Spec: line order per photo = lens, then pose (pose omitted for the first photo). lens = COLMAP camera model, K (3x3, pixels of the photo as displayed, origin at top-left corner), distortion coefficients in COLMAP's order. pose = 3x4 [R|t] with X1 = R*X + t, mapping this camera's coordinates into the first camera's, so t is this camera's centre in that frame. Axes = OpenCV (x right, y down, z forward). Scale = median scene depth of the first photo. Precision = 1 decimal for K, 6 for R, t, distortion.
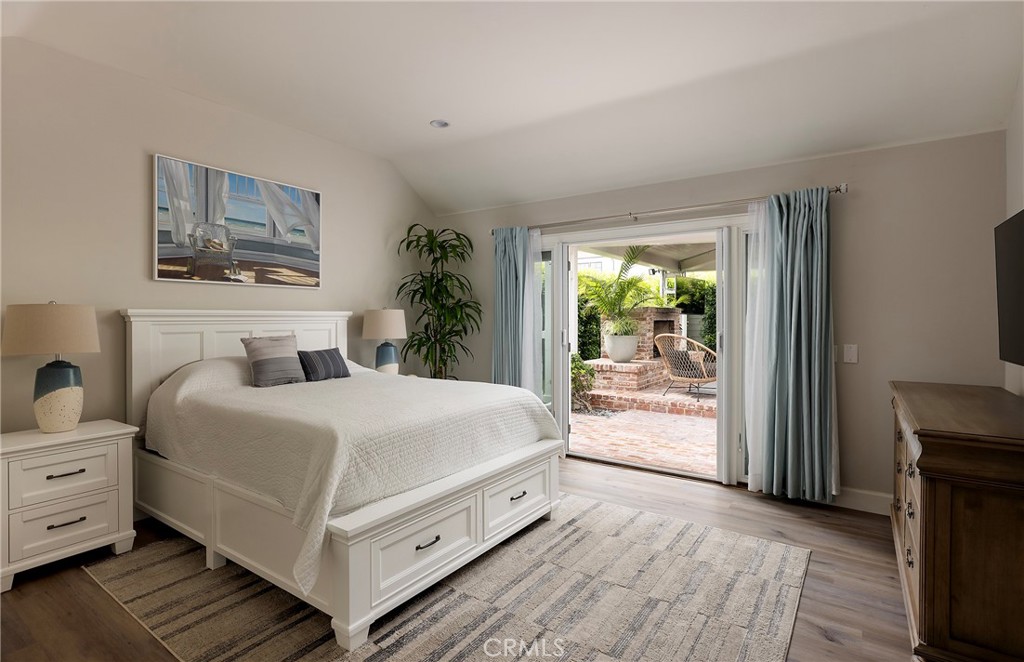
lens RADIAL K [[493.2, 0, 516.2], [0, 493.2, 326.3], [0, 0, 1]] dist [-0.033610, 0.000248]
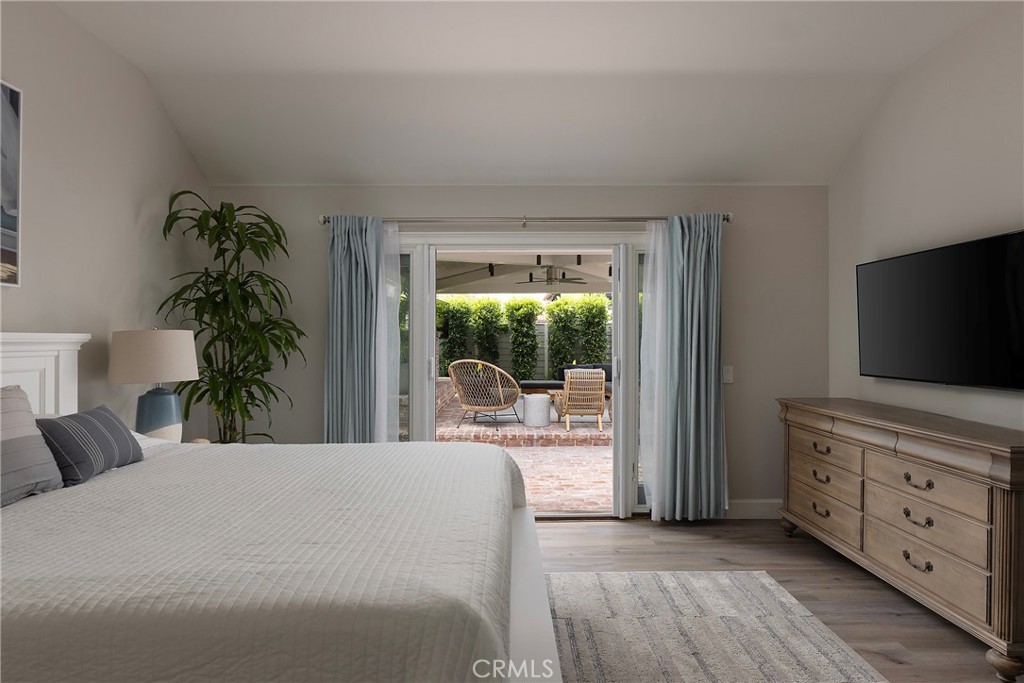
lens RADIAL K [[513.2, 0, 509.9], [0, 513.2, 347.7], [0, 0, 1]] dist [-0.013225, -0.004218]
pose [[0.810963, -0.013655, 0.584937, -0.347701], [0.018098, 0.999835, -0.001751, -0.007082], [-0.584817, 0.012006, 0.811077, 0.355690]]
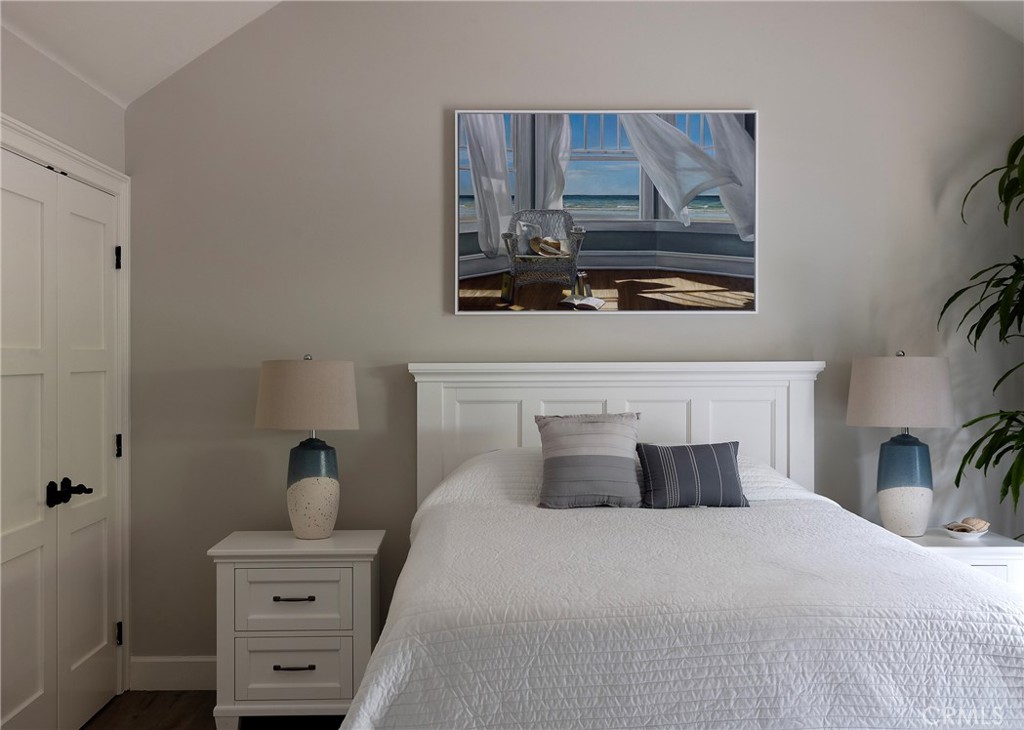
lens RADIAL K [[1082.8, 0, 513.7], [0, 1082.8, 362.4], [0, 0, 1]] dist [-0.067998, 0.000000]
pose [[0.550207, 0.003893, -0.835019, 0.399736], [-0.009395, 0.999955, -0.001529, -0.030156], [0.834975, 0.008687, 0.550219, 0.269810]]
